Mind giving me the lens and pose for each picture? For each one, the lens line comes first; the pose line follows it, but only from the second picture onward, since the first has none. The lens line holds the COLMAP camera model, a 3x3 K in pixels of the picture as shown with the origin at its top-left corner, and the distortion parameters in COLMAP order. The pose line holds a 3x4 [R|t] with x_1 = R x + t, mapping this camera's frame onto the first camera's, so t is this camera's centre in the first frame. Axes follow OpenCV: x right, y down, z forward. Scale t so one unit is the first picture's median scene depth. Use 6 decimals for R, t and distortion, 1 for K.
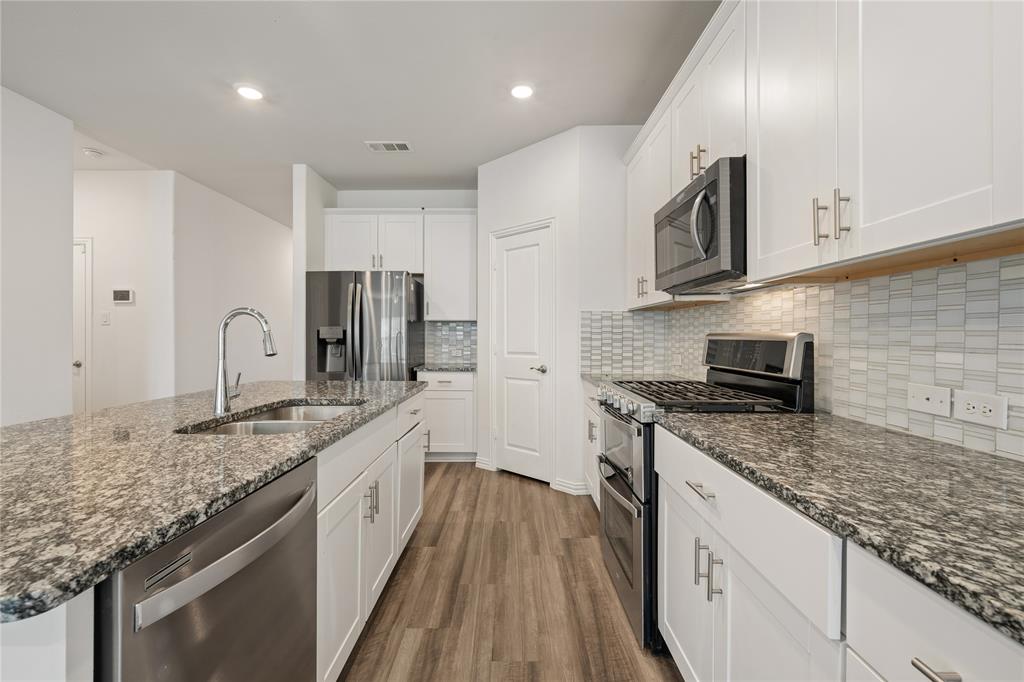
lens RADIAL K [[450.1, 0, 511.8], [0, 450.1, 338.1], [0, 0, 1]] dist [-0.001328, -0.000466]
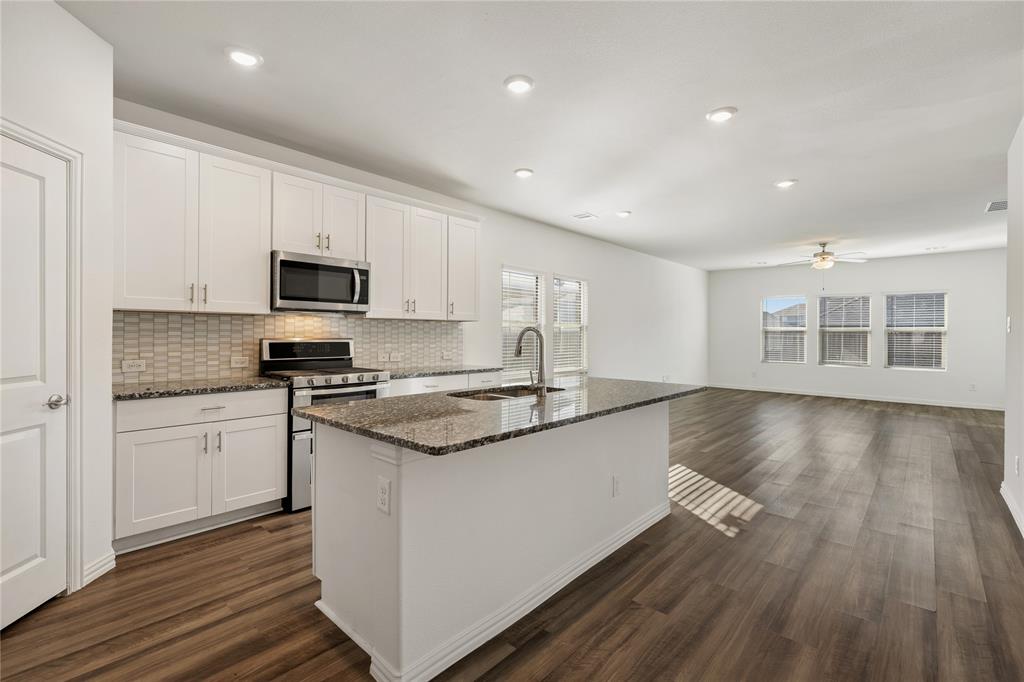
lens RADIAL K [[465.4, 0, 506.1], [0, 465.4, 330.0], [0, 0, 1]] dist [0.007164, -0.000308]
pose [[-0.745311, 0.002149, 0.666713, -0.829387], [-0.002533, 0.999978, -0.006055, -0.021431], [-0.666712, -0.006202, -0.745290, 1.164487]]
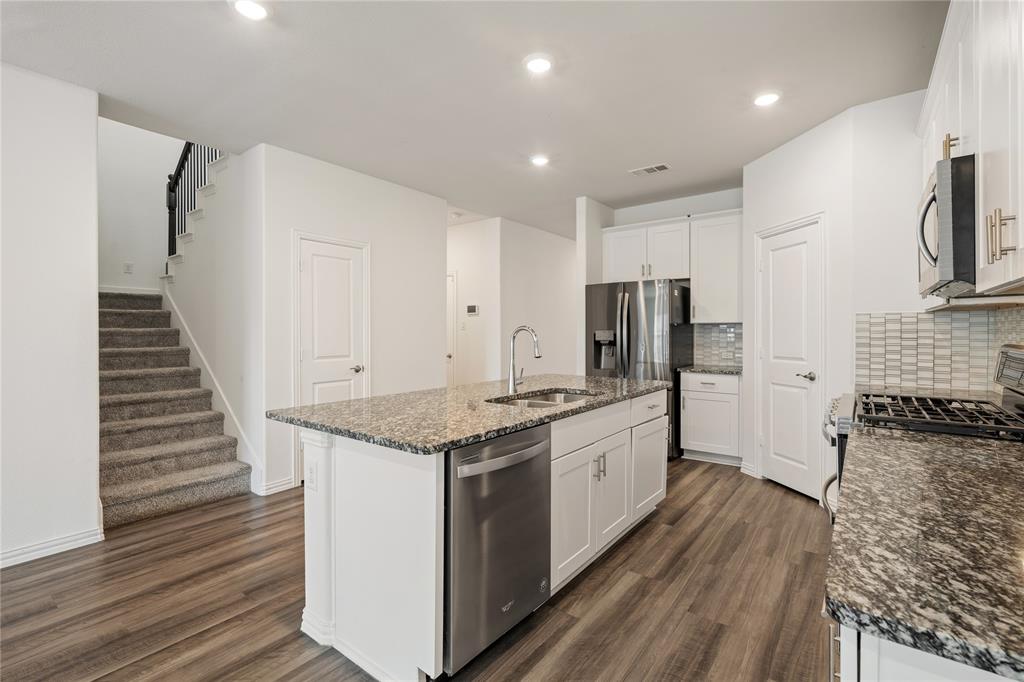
lens RADIAL K [[463.3, 0, 508.7], [0, 463.3, 337.1], [0, 0, 1]] dist [0.000168, -0.000046]
pose [[0.797734, 0.003593, -0.602998, 0.160024], [0.000156, 0.999981, 0.006165, -0.019573], [0.603009, -0.005012, 0.797719, -0.147595]]
